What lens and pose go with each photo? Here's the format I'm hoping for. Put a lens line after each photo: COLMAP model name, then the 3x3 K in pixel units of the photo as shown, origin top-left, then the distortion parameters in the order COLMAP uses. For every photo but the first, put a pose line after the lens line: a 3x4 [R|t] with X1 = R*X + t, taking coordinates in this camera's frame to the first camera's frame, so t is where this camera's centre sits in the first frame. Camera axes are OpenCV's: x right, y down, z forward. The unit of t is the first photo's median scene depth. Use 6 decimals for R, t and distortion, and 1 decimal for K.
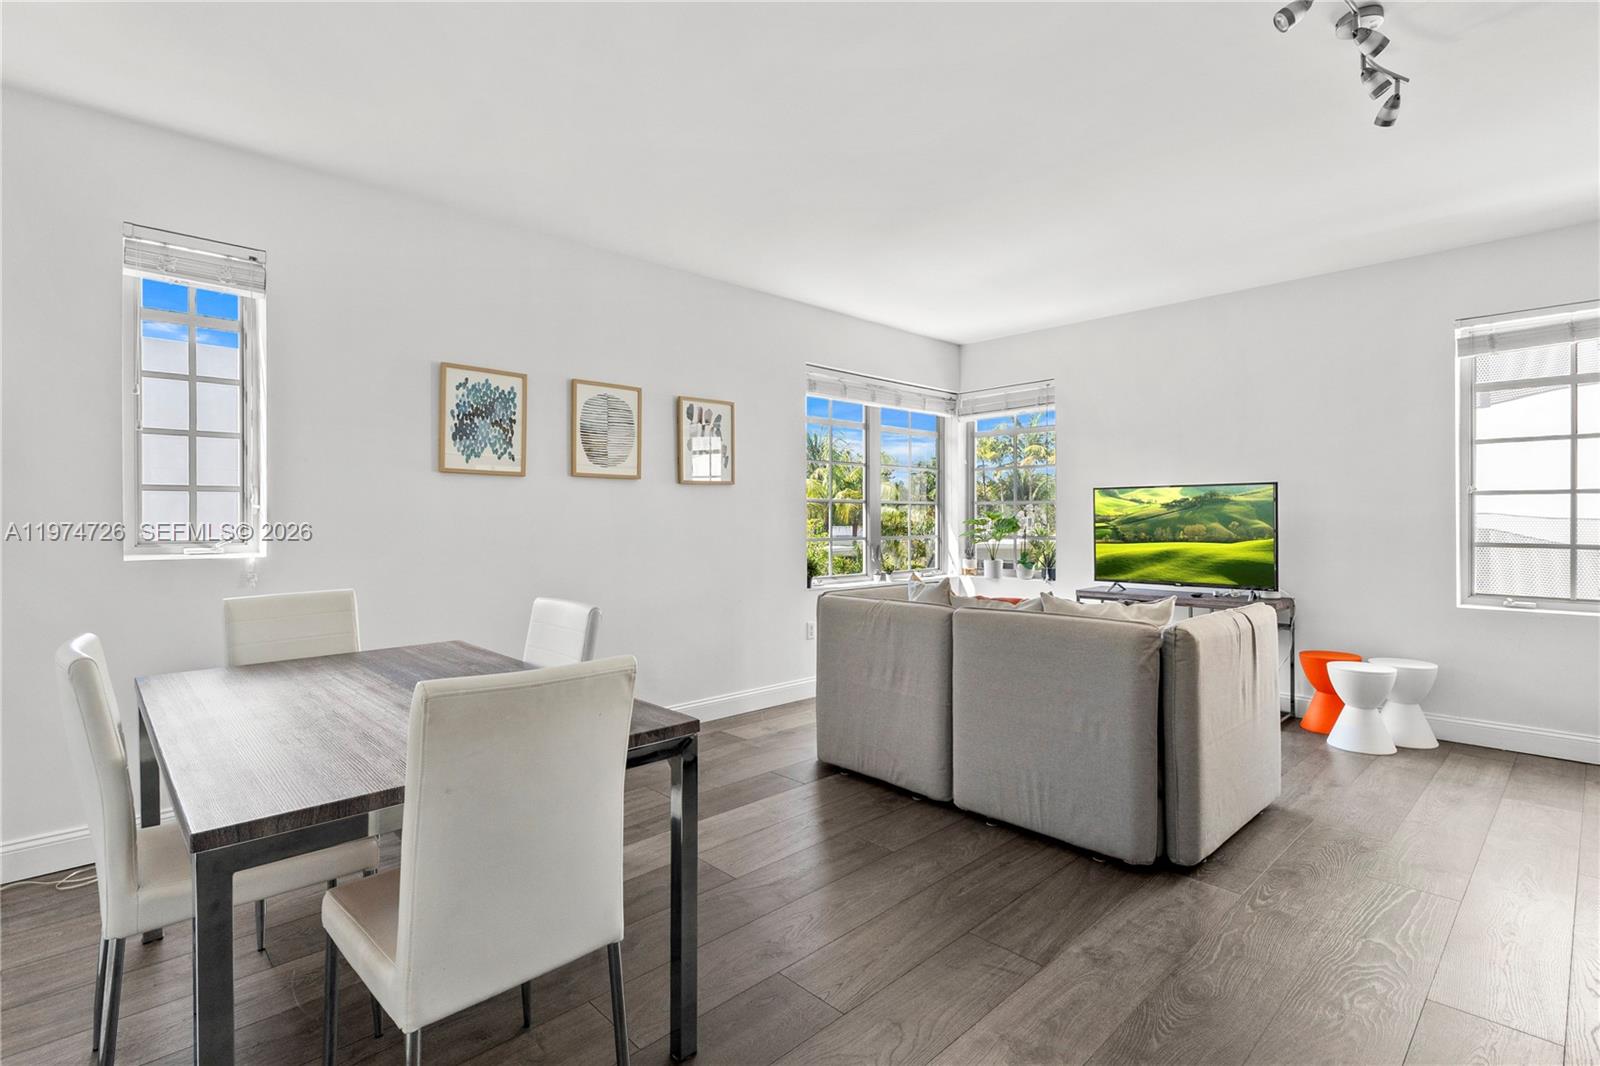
lens RADIAL K [[756.9, 0, 804.7], [0, 756.9, 511.1], [0, 0, 1]] dist [0.004754, -0.003553]
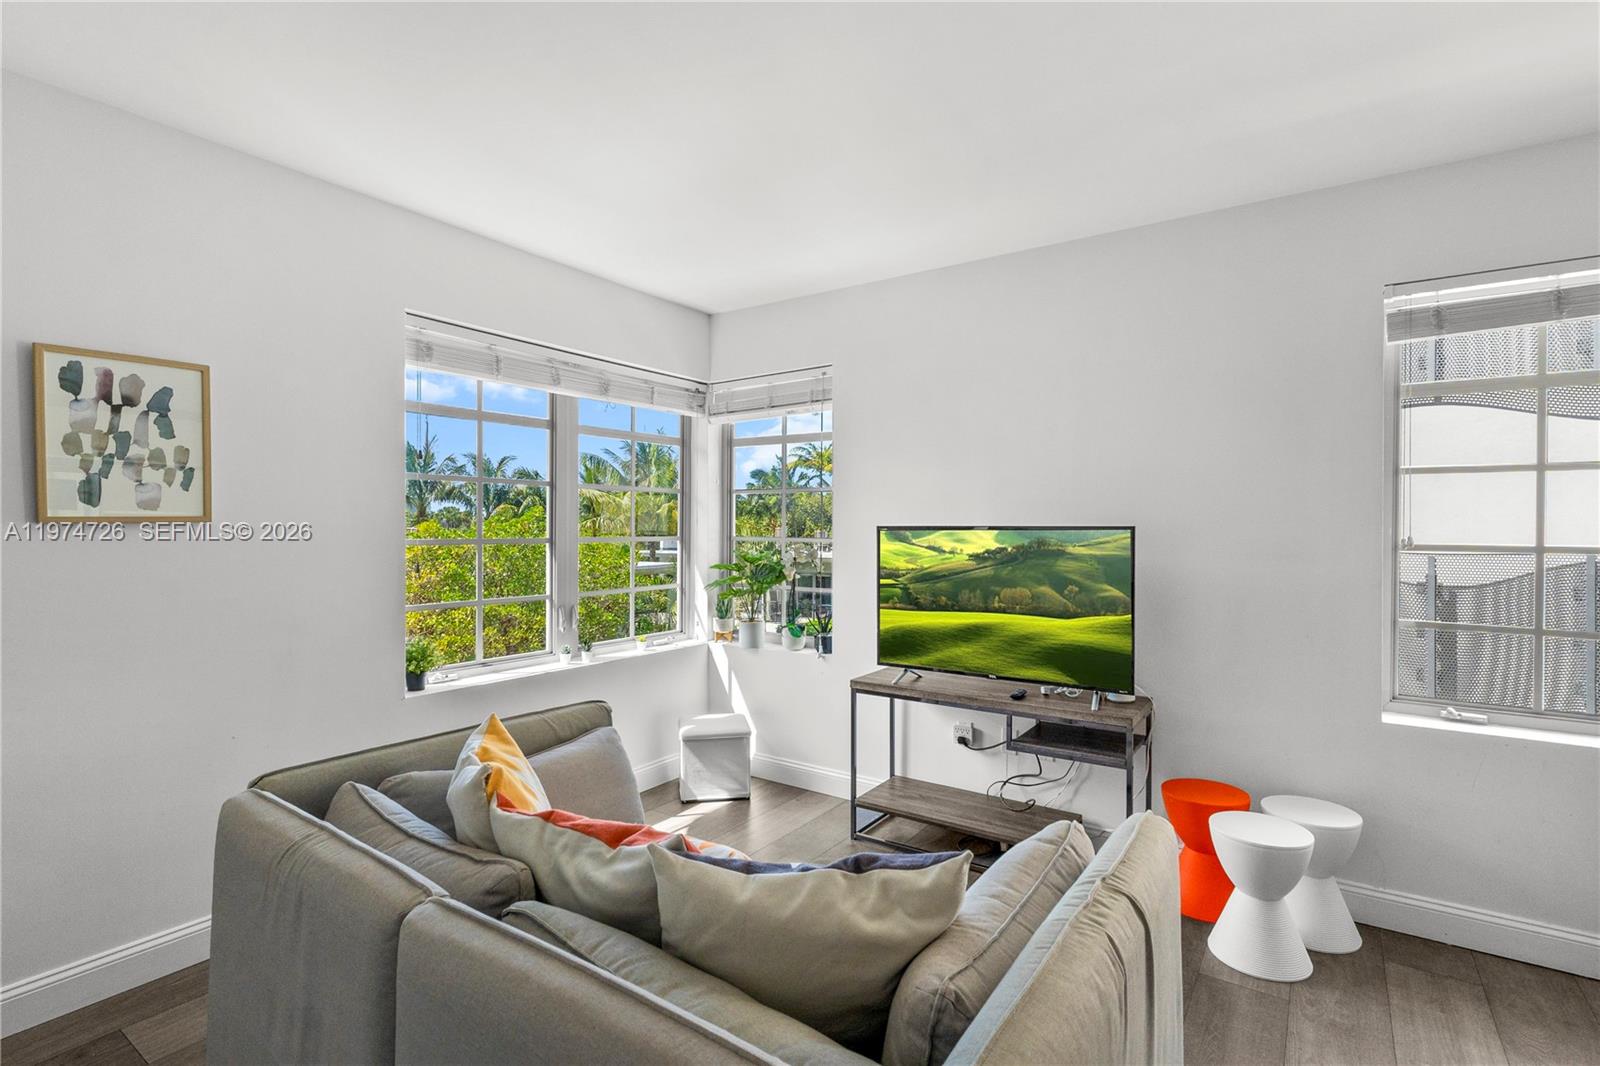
lens RADIAL K [[756.9, 0, 805.5], [0, 756.9, 528.7], [0, 0, 1]] dist [0.004754, -0.003553]
pose [[0.979253, 0.004291, 0.202596, 0.212648], [-0.006584, 0.999922, 0.010644, -0.040557], [-0.202534, -0.011757, 0.979205, 0.413646]]
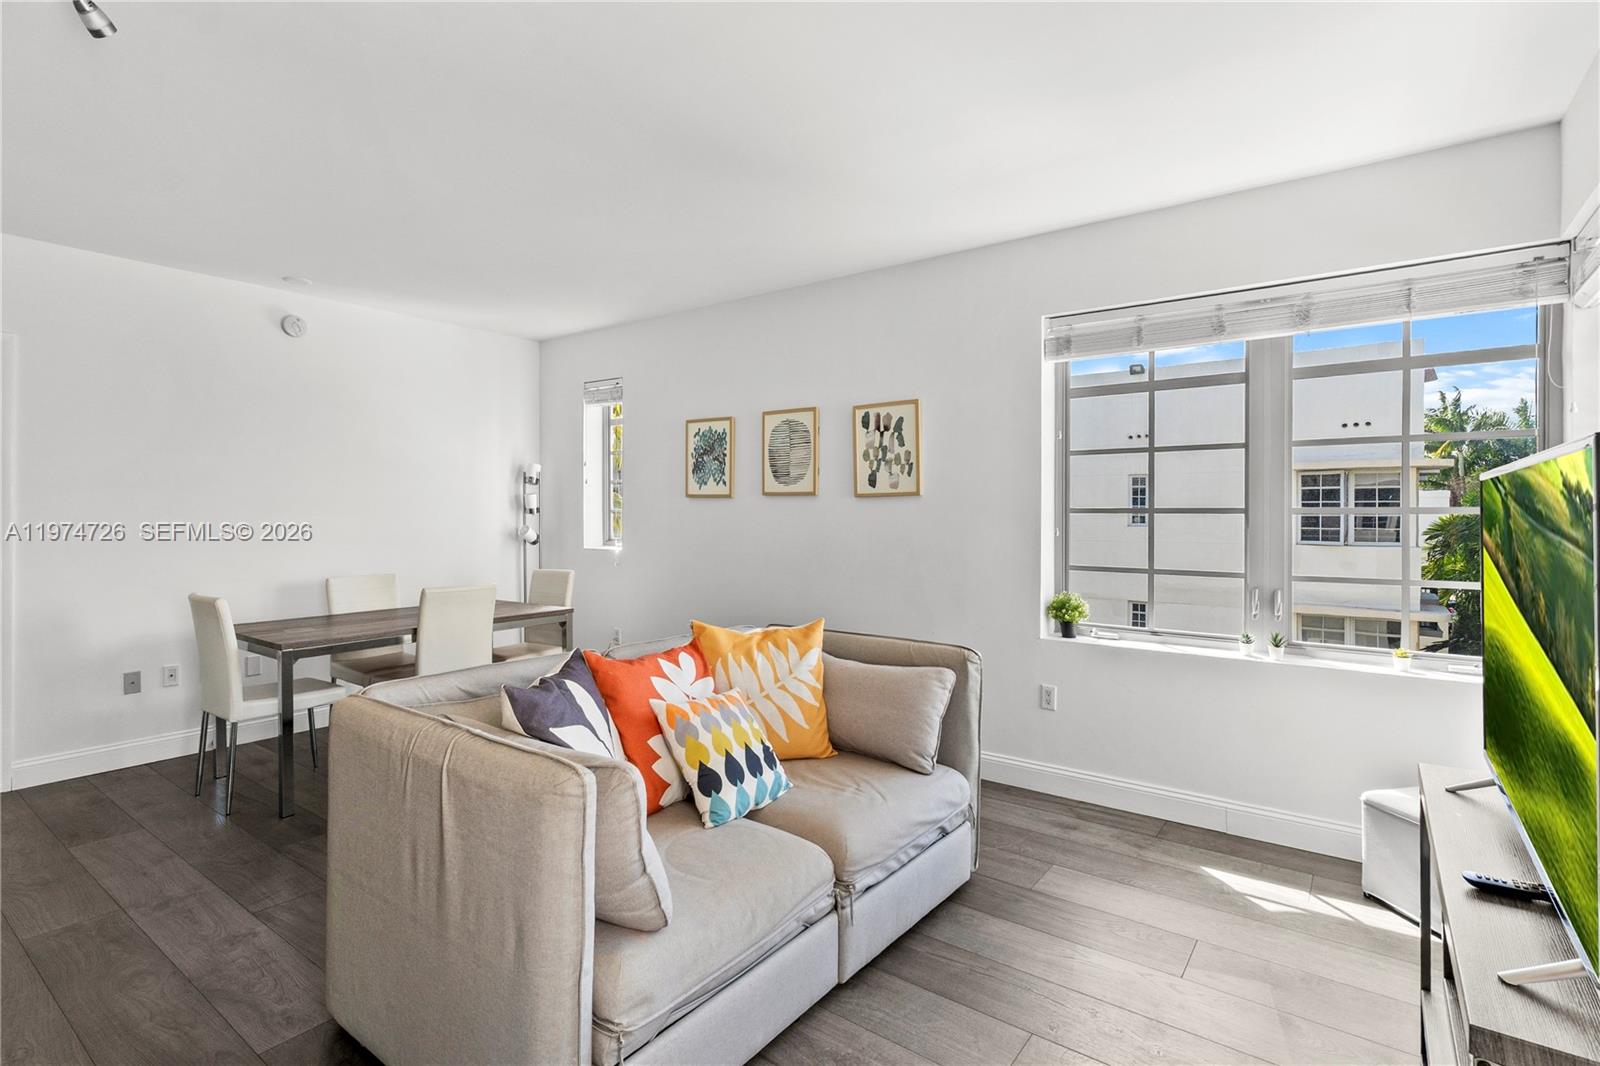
lens RADIAL K [[756.9, 0, 805.2], [0, 756.9, 519.7], [0, 0, 1]] dist [0.004754, -0.003553]
pose [[0.171146, 0.008379, -0.985210, 0.747859], [0.001648, 0.999960, 0.008791, -0.016233], [0.985244, -0.003128, 0.171126, 0.752772]]
